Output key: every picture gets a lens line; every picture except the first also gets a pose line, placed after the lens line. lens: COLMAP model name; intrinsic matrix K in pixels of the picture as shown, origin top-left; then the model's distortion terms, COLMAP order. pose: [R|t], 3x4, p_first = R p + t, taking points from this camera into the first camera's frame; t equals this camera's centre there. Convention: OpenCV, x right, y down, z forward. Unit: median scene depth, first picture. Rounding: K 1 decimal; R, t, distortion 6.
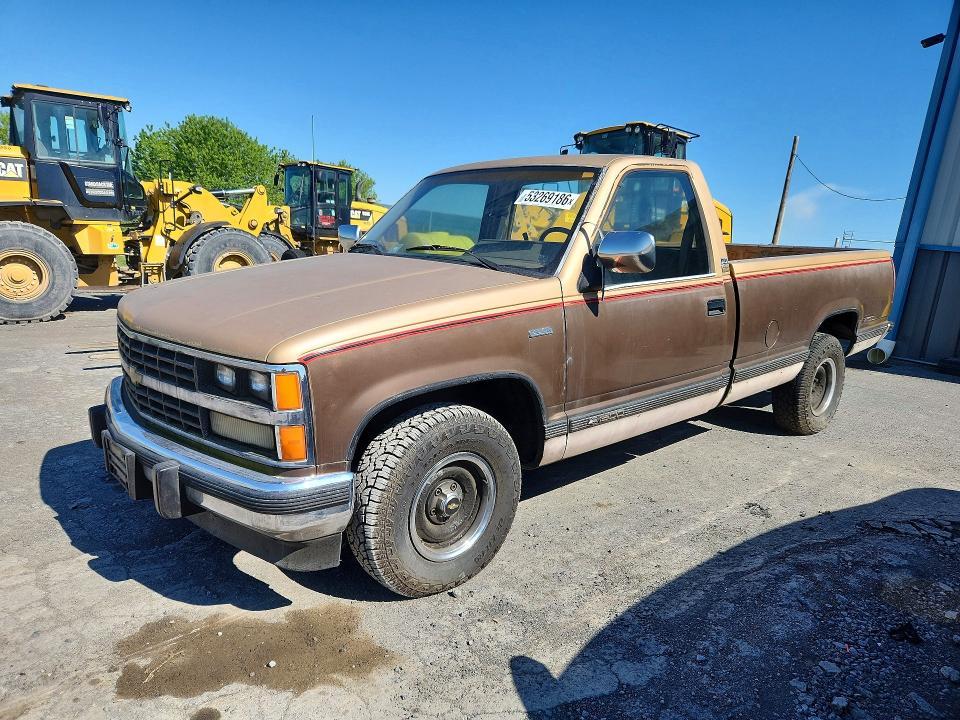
lens RADIAL K [[658.0, 0, 476.1], [0, 658.0, 359.1], [0, 0, 1]] dist [0.019623, -0.014938]
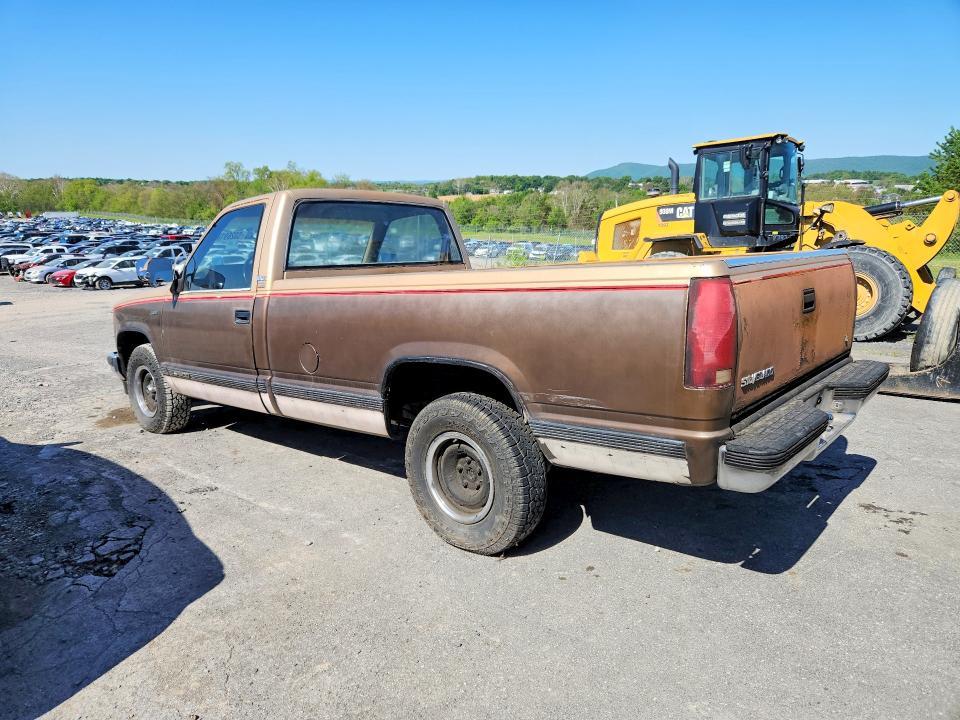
lens RADIAL K [[658.0, 0, 476.3], [0, 658.0, 361.1], [0, 0, 1]] dist [0.019623, -0.014938]
pose [[0.118895, 0.122782, -0.985286, 0.569762], [-0.154572, 0.982515, 0.103784, -0.067720], [0.980801, 0.139959, 0.135795, 0.456603]]
